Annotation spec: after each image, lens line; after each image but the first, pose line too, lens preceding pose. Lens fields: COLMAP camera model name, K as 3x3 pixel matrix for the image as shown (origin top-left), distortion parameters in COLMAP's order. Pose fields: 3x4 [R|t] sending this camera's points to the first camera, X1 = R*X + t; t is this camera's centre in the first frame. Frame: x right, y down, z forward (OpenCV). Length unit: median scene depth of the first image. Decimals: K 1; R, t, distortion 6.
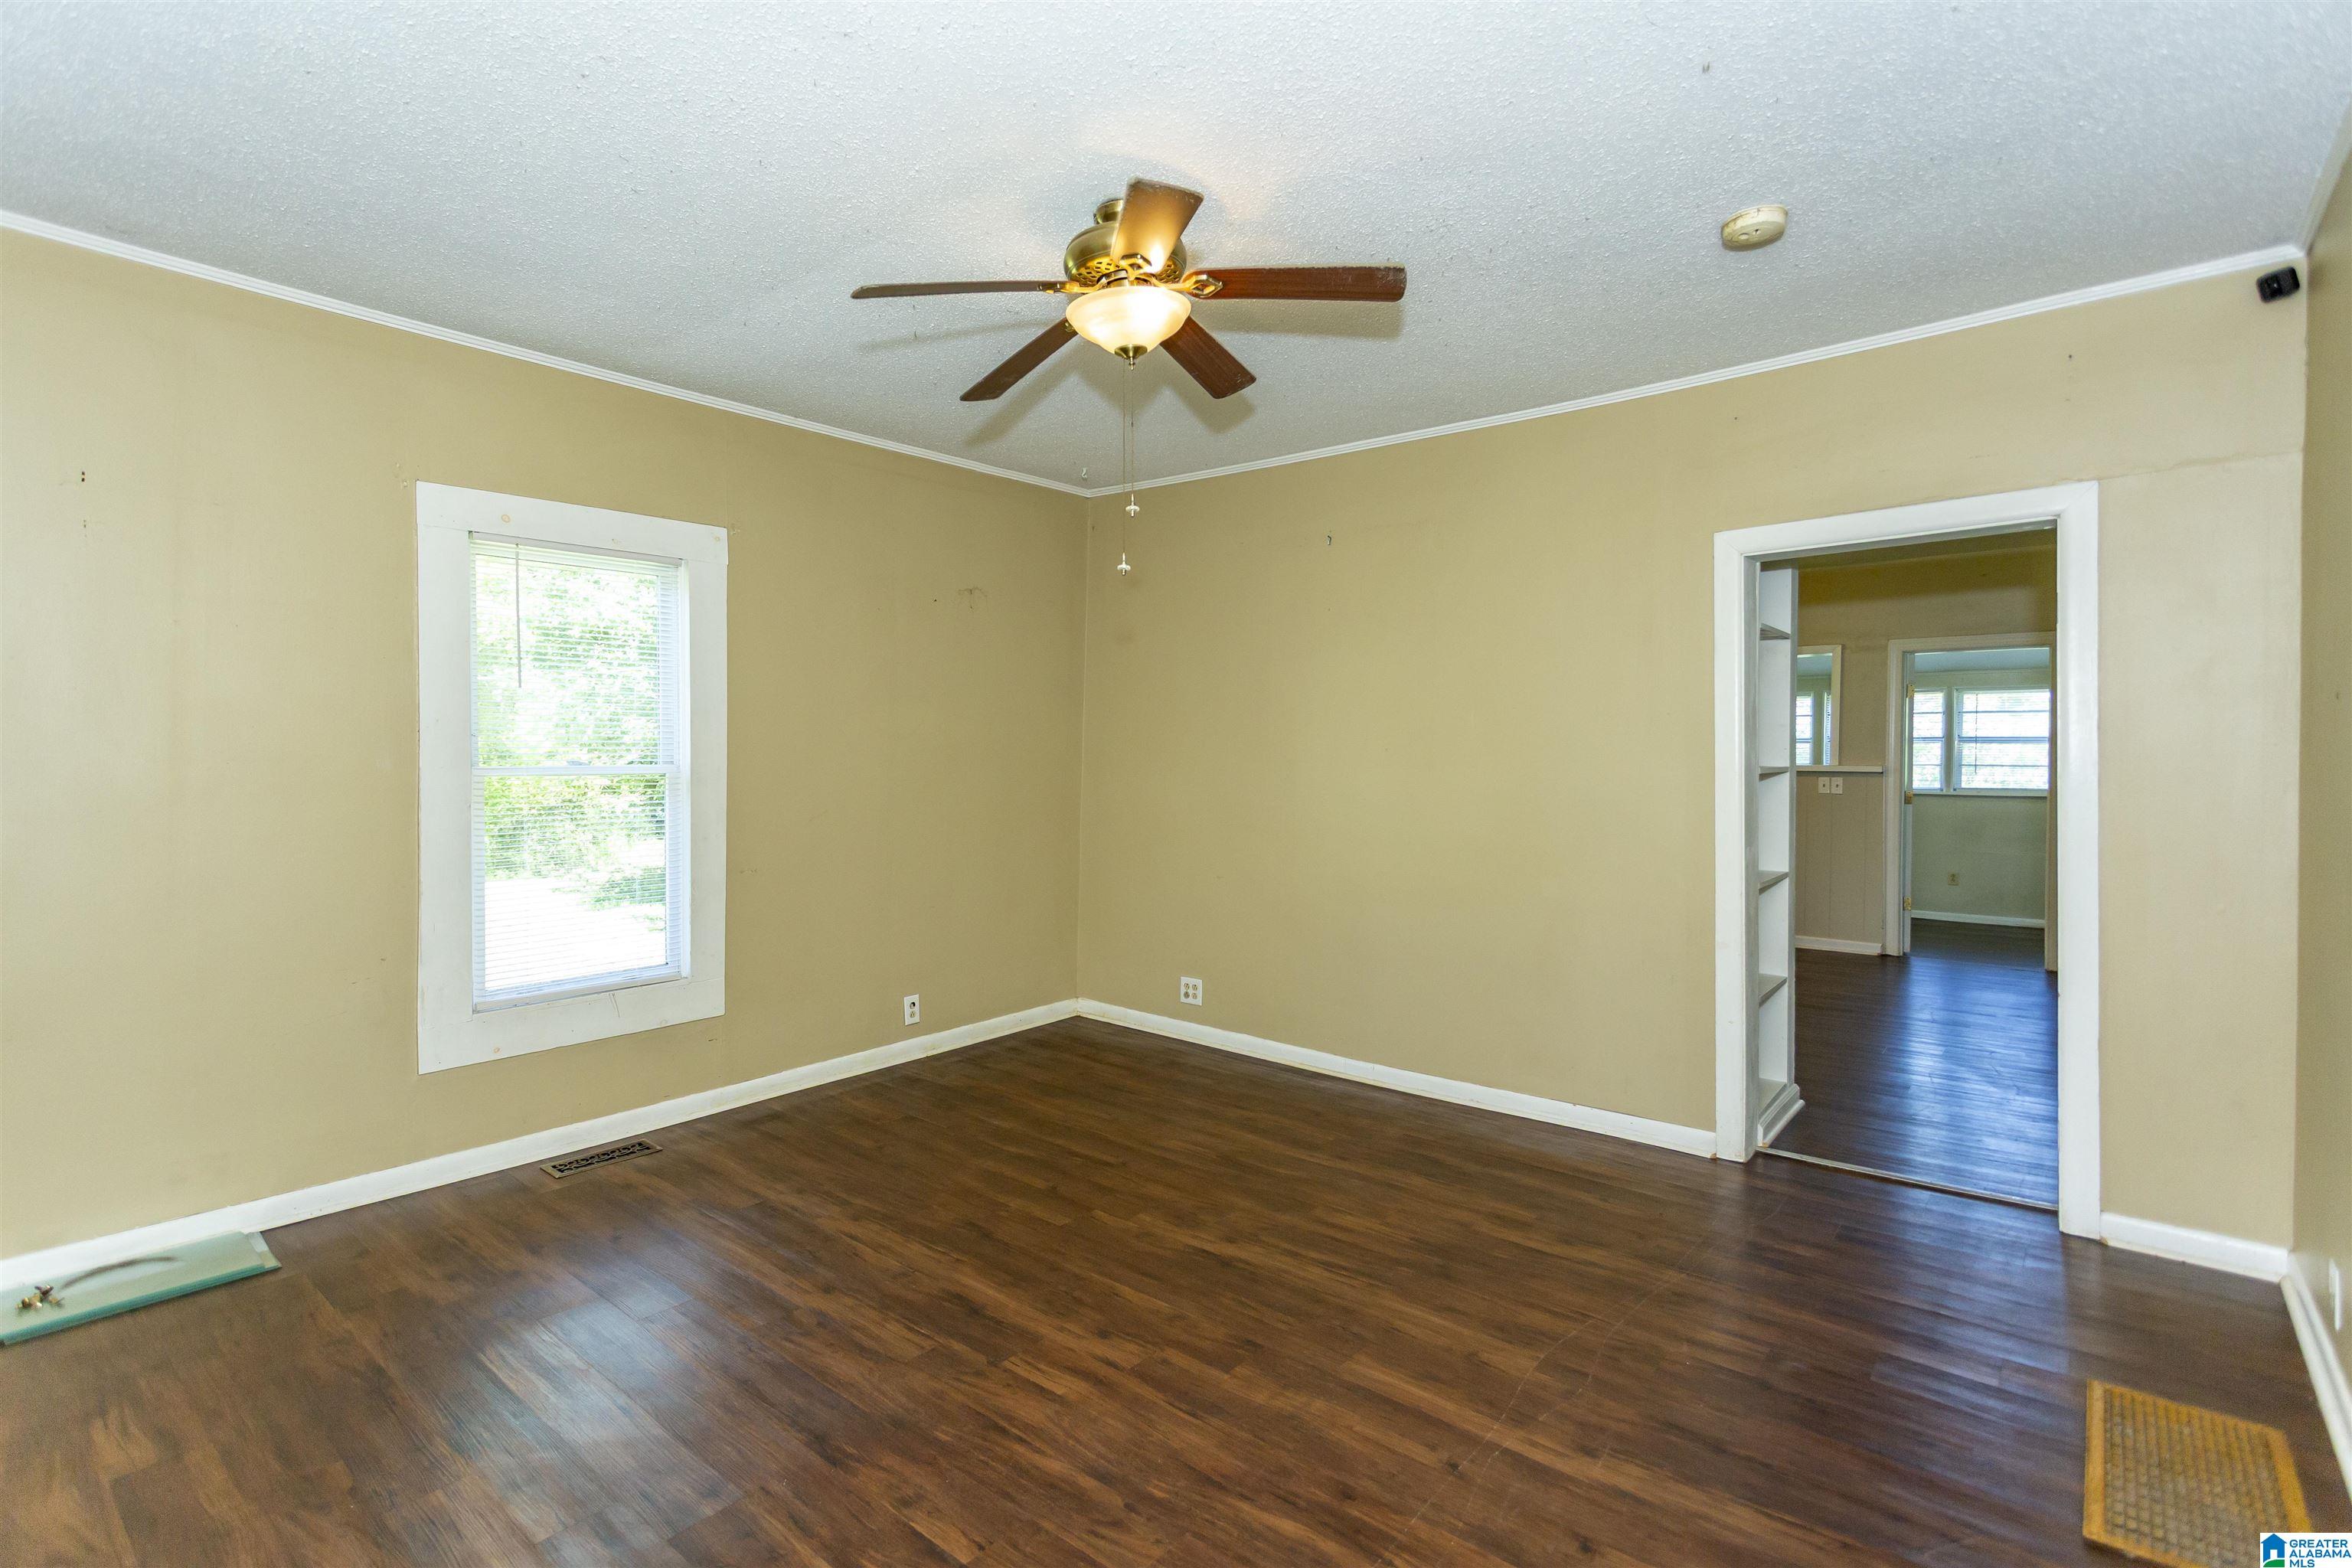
lens RADIAL K [[1117.0, 0, 1157.9], [0, 1117.0, 782.8], [0, 0, 1]] dist [0.001955, 0.003864]
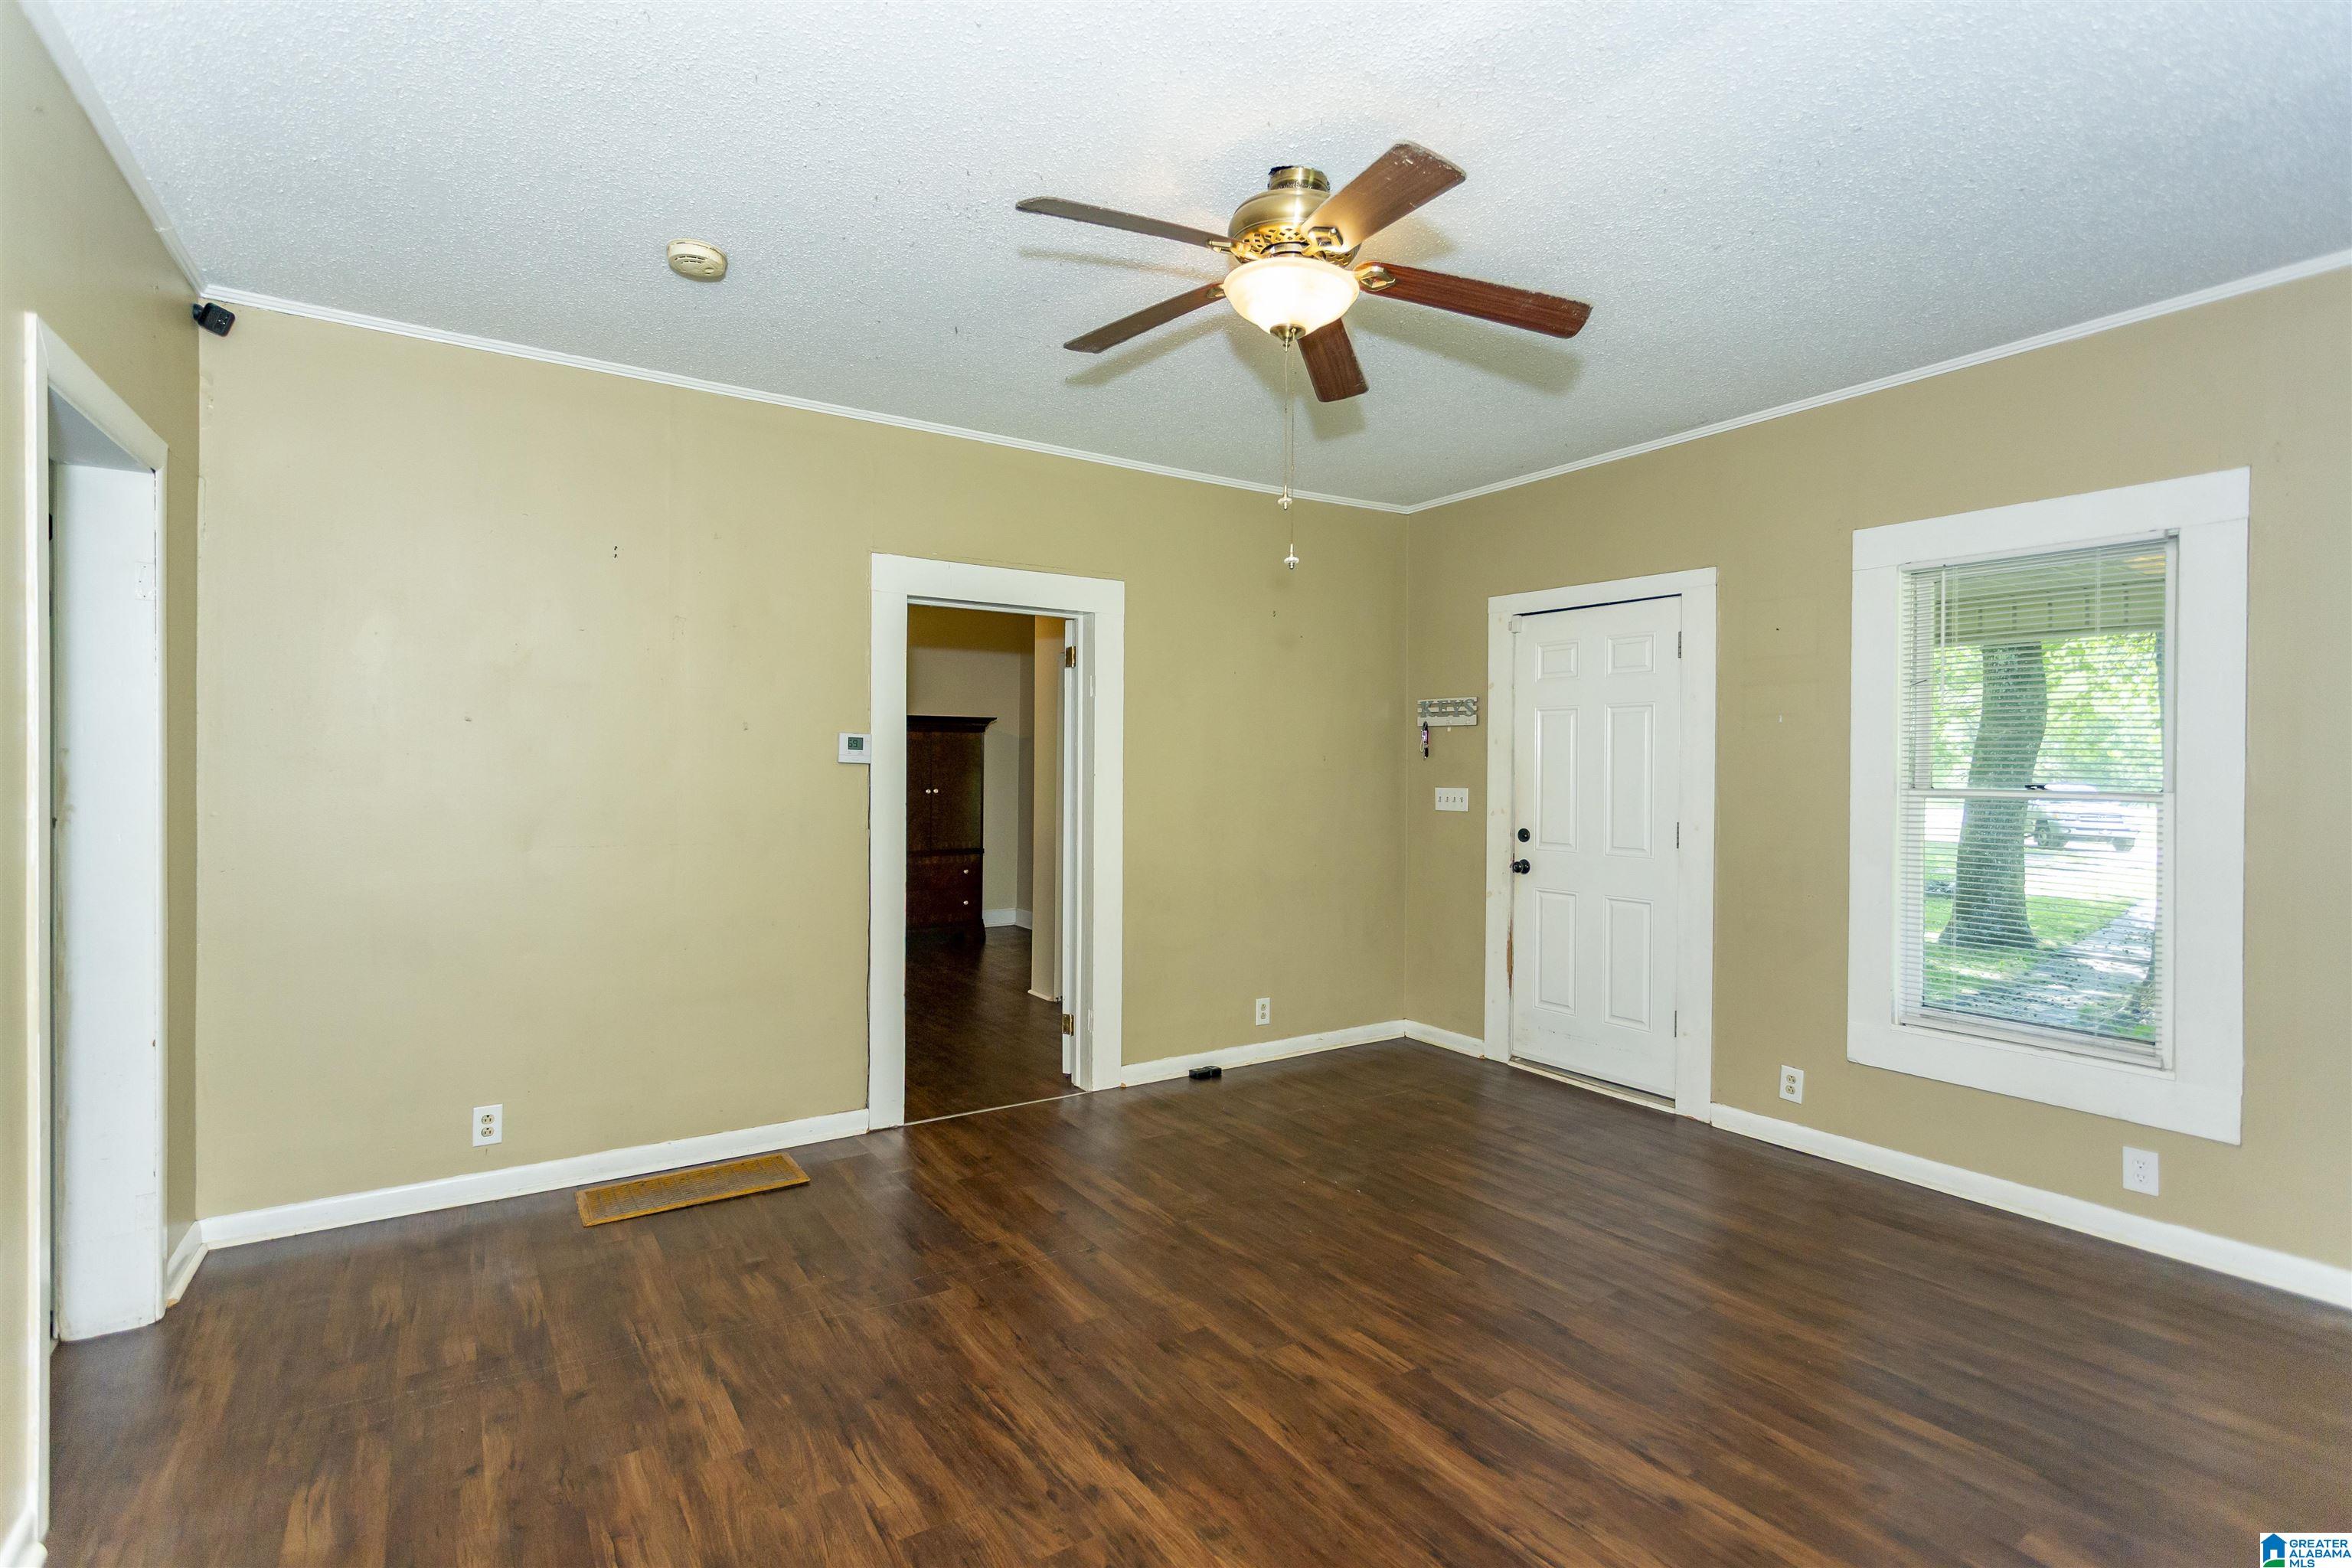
lens RADIAL K [[1117.0, 0, 1177.7], [0, 1117.0, 769.3], [0, 0, 1]] dist [0.001955, 0.003864]
pose [[-0.963961, -0.009269, 0.265883, -0.184628], [-0.003225, 0.999727, 0.023160, -0.043860], [-0.266025, 0.021468, -0.963727, 1.901580]]
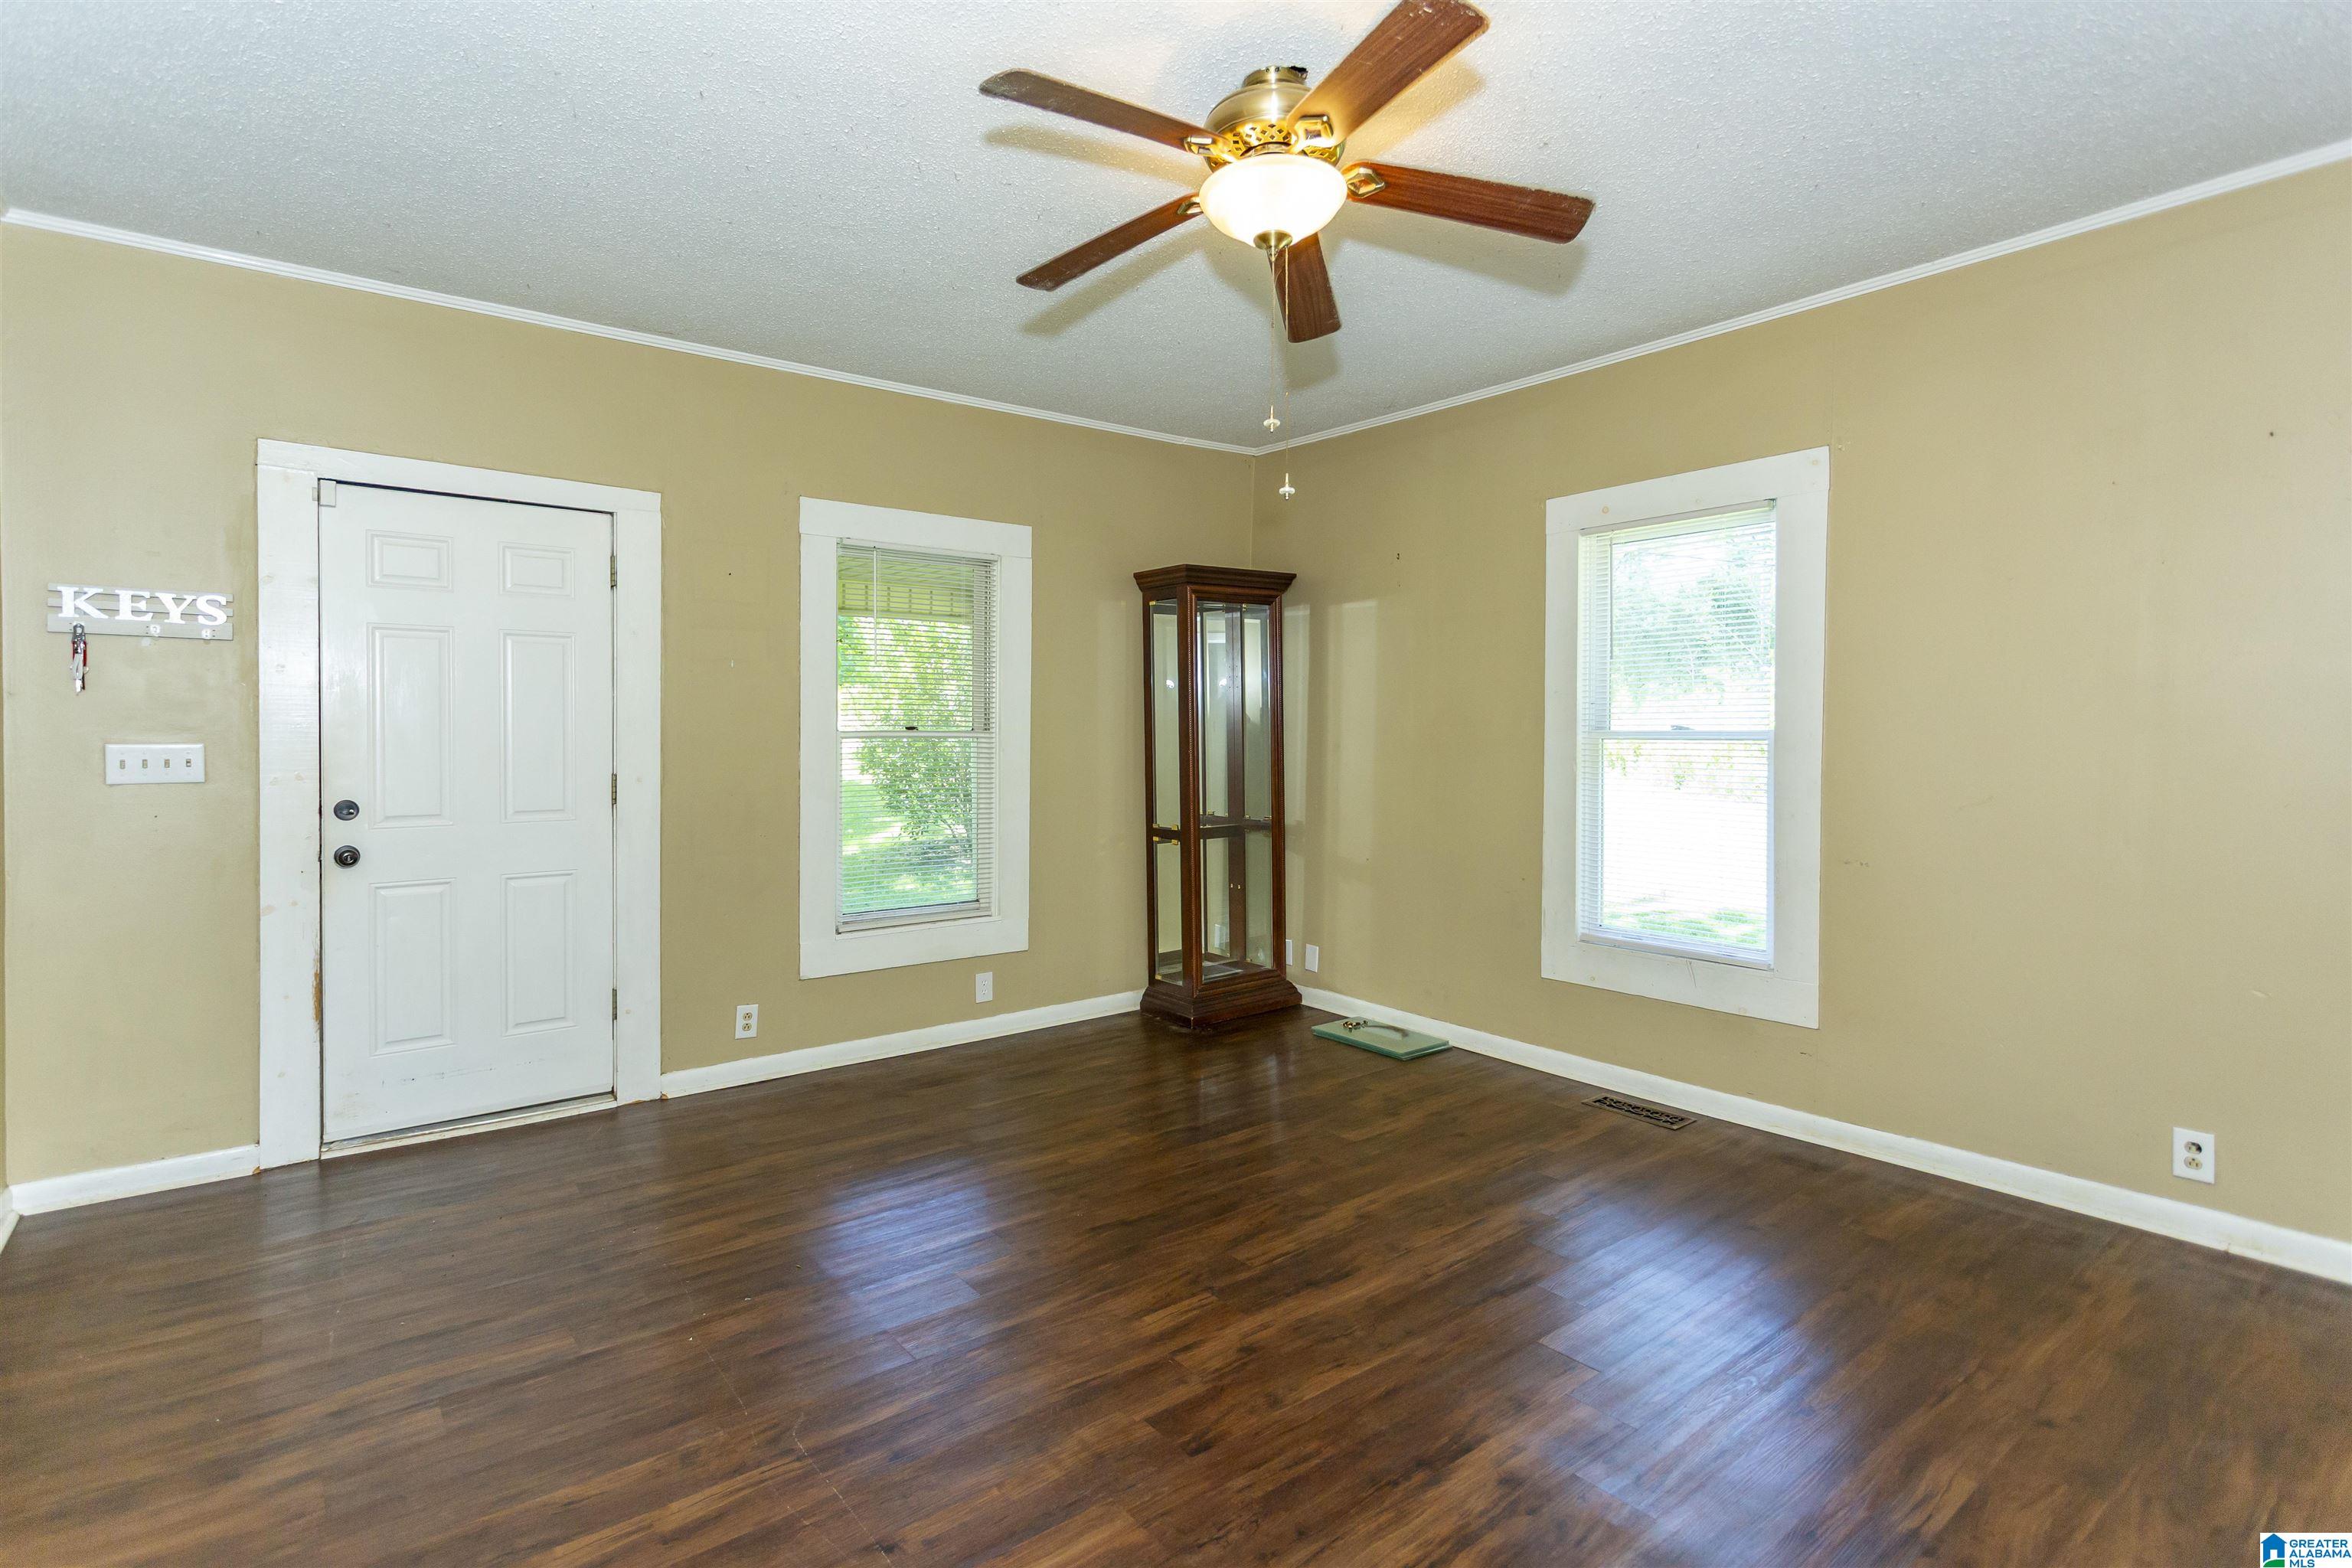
lens RADIAL K [[1117.0, 0, 1169.1], [0, 1117.0, 748.1], [0, 0, 1]] dist [0.001955, 0.003864]
pose [[-0.196047, 0.012631, -0.980513, 0.832943], [-0.025867, 0.999502, 0.018047, -0.007803], [0.980253, 0.028901, -0.195623, 1.084962]]
